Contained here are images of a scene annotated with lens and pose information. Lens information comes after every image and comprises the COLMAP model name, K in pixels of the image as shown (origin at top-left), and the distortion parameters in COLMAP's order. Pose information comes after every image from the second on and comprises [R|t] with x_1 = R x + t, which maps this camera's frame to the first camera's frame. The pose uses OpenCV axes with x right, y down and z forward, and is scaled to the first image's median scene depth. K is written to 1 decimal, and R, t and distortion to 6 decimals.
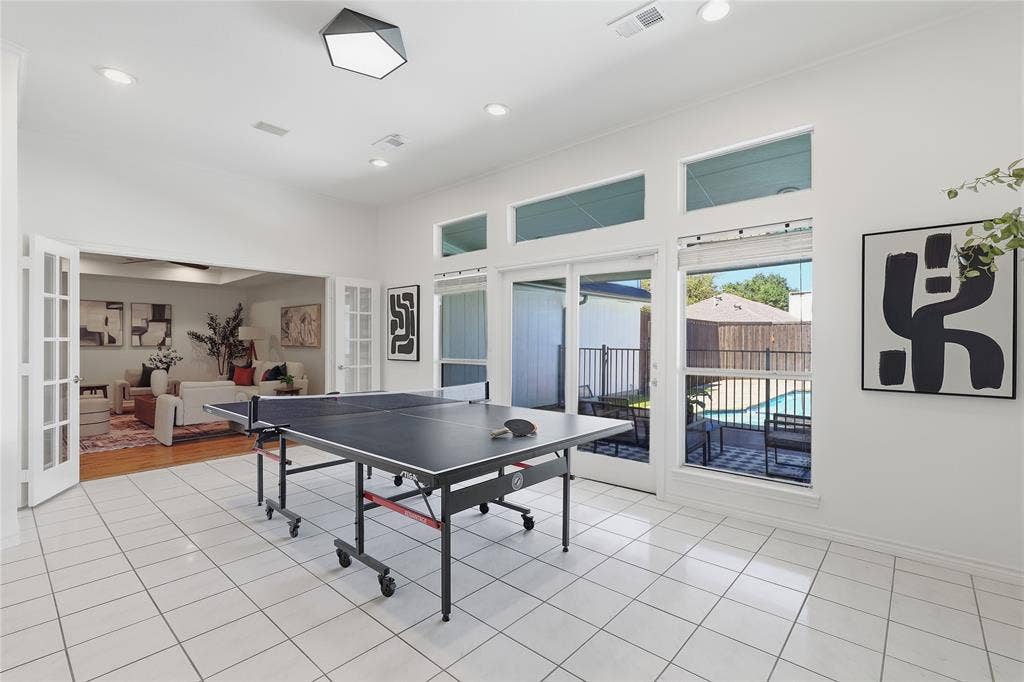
lens RADIAL K [[471.2, 0, 510.5], [0, 471.2, 343.5], [0, 0, 1]] dist [0.003549, 0.000586]
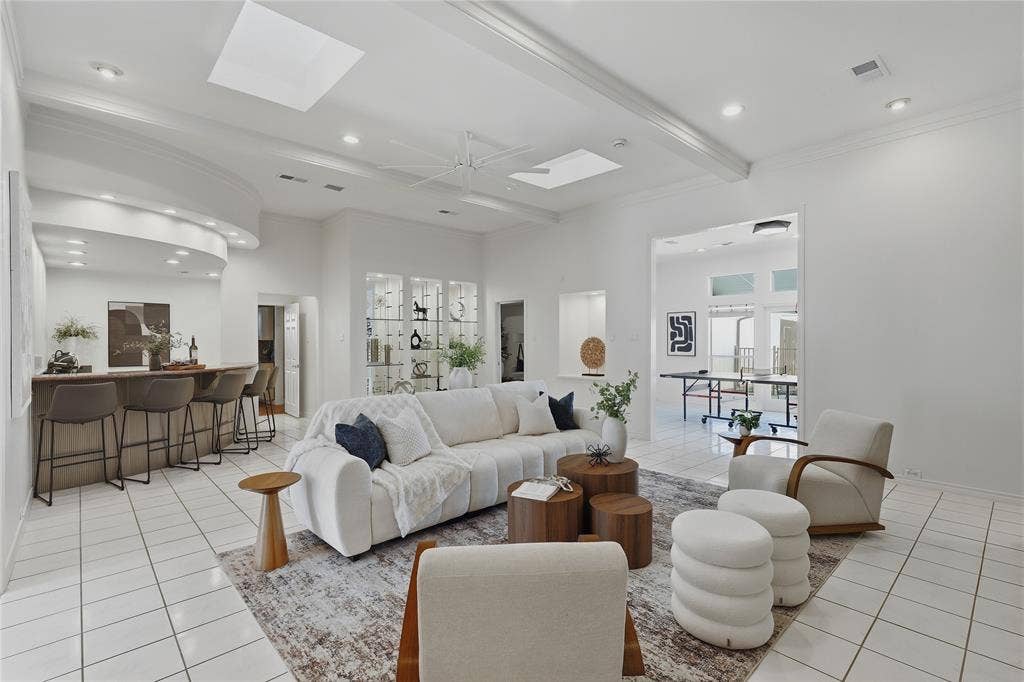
lens RADIAL K [[471.2, 0, 520.7], [0, 471.2, 343.7], [0, 0, 1]] dist [0.003549, 0.000586]
pose [[0.996545, -0.006838, -0.082775, -0.665542], [0.007699, 0.999919, 0.010089, -0.028615], [0.082700, -0.010691, 0.996517, -0.742246]]
